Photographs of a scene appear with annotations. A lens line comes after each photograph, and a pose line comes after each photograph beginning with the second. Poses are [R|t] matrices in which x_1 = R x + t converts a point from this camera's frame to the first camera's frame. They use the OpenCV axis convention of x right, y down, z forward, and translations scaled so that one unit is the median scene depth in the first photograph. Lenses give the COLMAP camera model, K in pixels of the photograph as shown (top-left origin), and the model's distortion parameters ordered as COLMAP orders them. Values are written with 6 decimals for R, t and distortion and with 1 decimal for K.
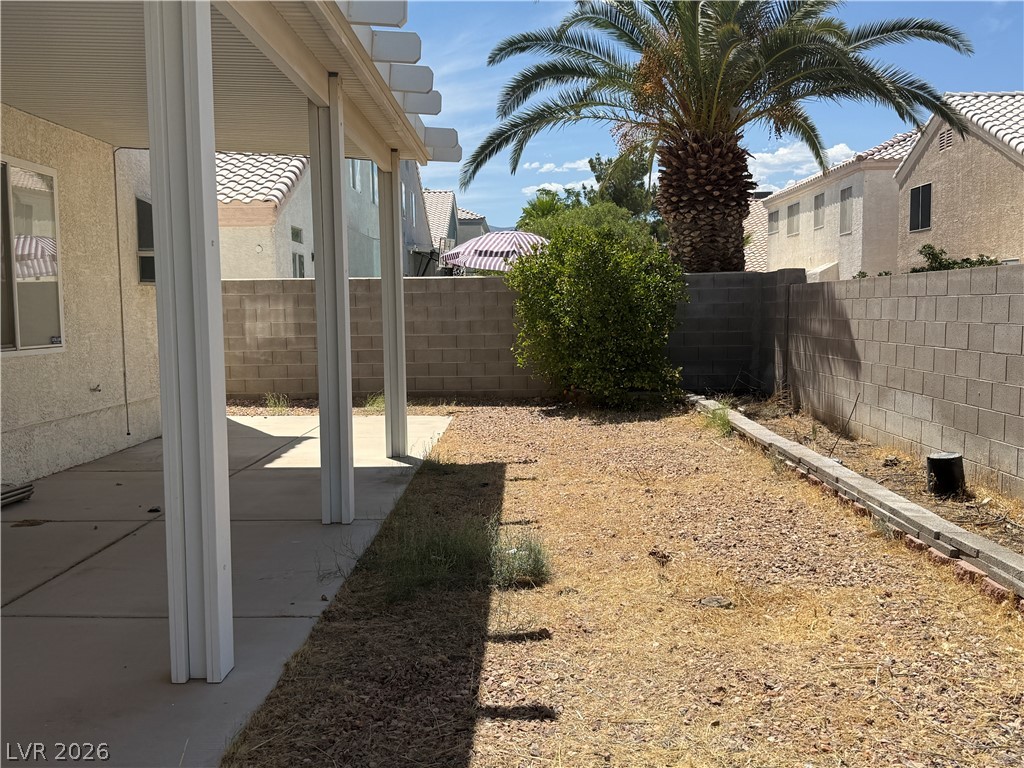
lens RADIAL K [[973.7, 0, 512.0], [0, 973.7, 384.0], [0, 0, 1]] dist [0.195810, -0.455555]
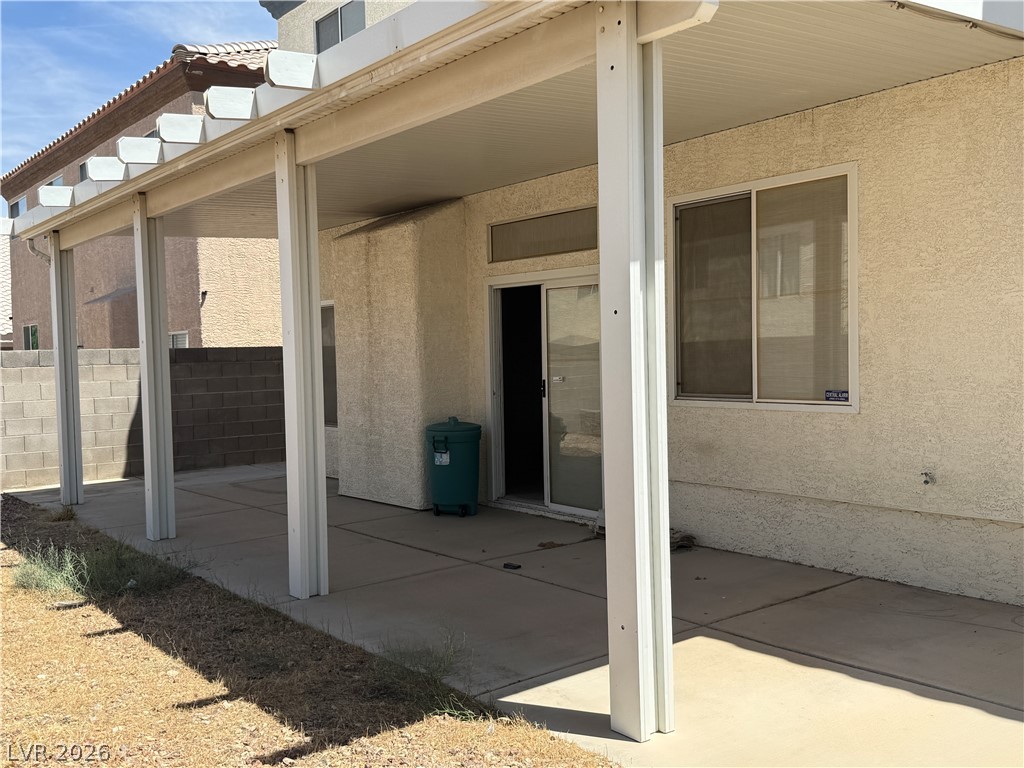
lens RADIAL K [[973.7, 0, 512.0], [0, 973.7, 384.0], [0, 0, 1]] dist [0.195810, -0.455555]
pose [[-0.778697, 0.051167, -0.625310, 0.159745], [-0.014896, 0.994880, 0.099958, -0.100367], [0.627223, 0.087151, -0.773948, 1.151275]]
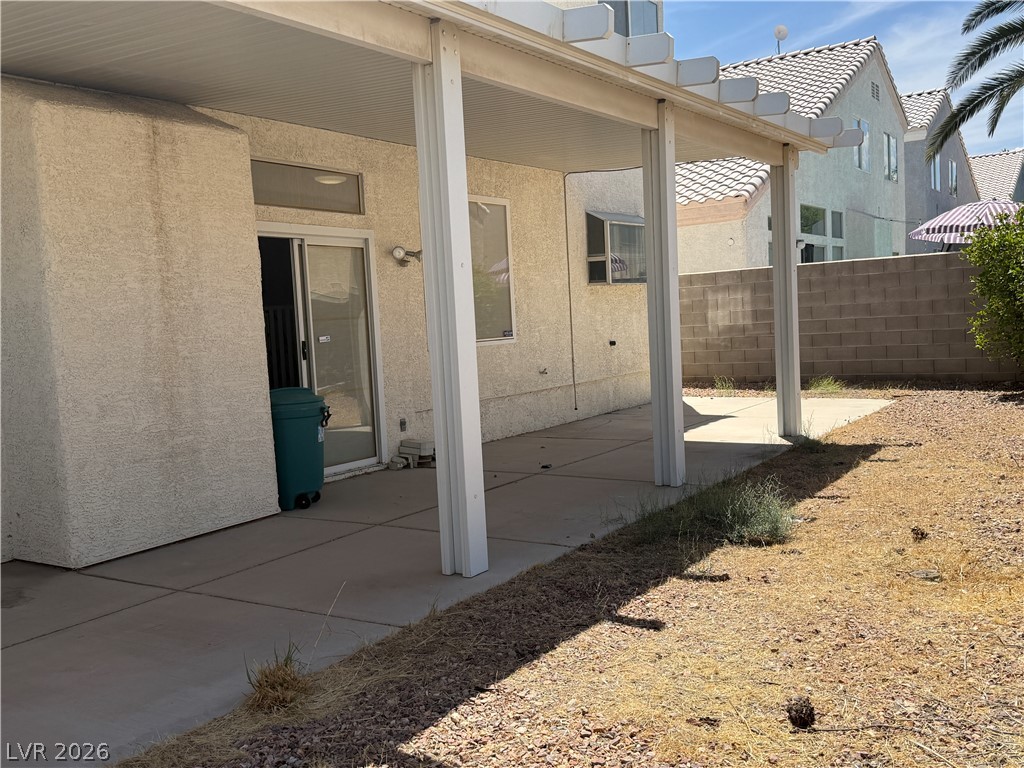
lens RADIAL K [[973.7, 0, 512.0], [0, 973.7, 384.0], [0, 0, 1]] dist [0.195810, -0.455555]
pose [[0.843356, 0.005272, -0.537330, 0.180211], [0.002692, 0.999898, 0.014037, 0.002579], [0.537349, -0.013285, 0.843255, -0.048611]]
